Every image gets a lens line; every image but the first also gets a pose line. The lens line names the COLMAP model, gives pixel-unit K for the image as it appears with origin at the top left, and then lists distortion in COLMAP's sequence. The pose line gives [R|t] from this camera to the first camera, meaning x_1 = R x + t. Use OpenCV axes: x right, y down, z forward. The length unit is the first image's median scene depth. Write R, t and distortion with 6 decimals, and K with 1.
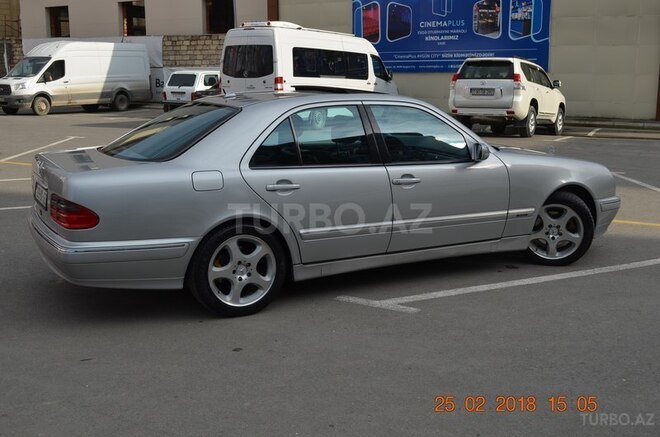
lens RADIAL K [[759.7, 0, 330.1], [0, 759.7, 216.9], [0, 0, 1]] dist [-0.016481, 0.000000]
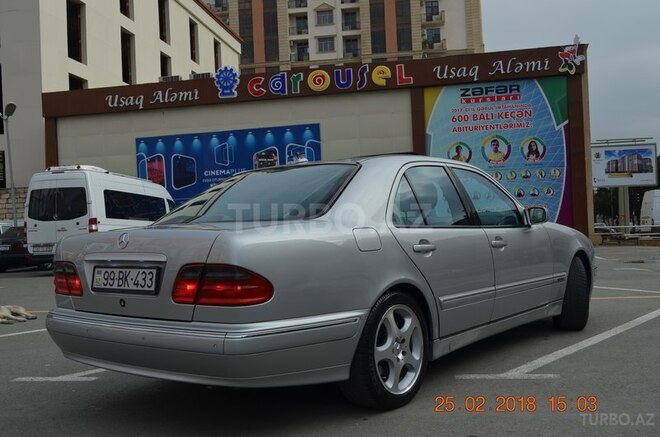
lens RADIAL K [[672.1, 0, 329.2], [0, 672.1, 219.9], [0, 0, 1]] dist [-0.014317, 0.000000]
pose [[0.922776, -0.037489, 0.383510, -0.119098], [0.115910, 0.976167, -0.183472, 0.015335], [-0.367491, 0.213757, 0.905129, 0.089055]]
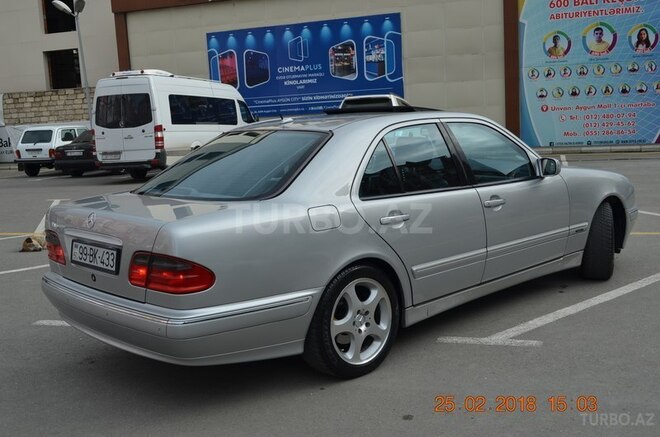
lens RADIAL K [[722.1, 0, 330.1], [0, 722.1, 214.9], [0, 0, 1]] dist [-0.015963, 0.000000]
pose [[0.967164, -0.083510, 0.240043, -0.085956], [0.098100, 0.993946, -0.049467, -0.002570], [-0.234459, 0.071391, 0.969501, 0.059090]]
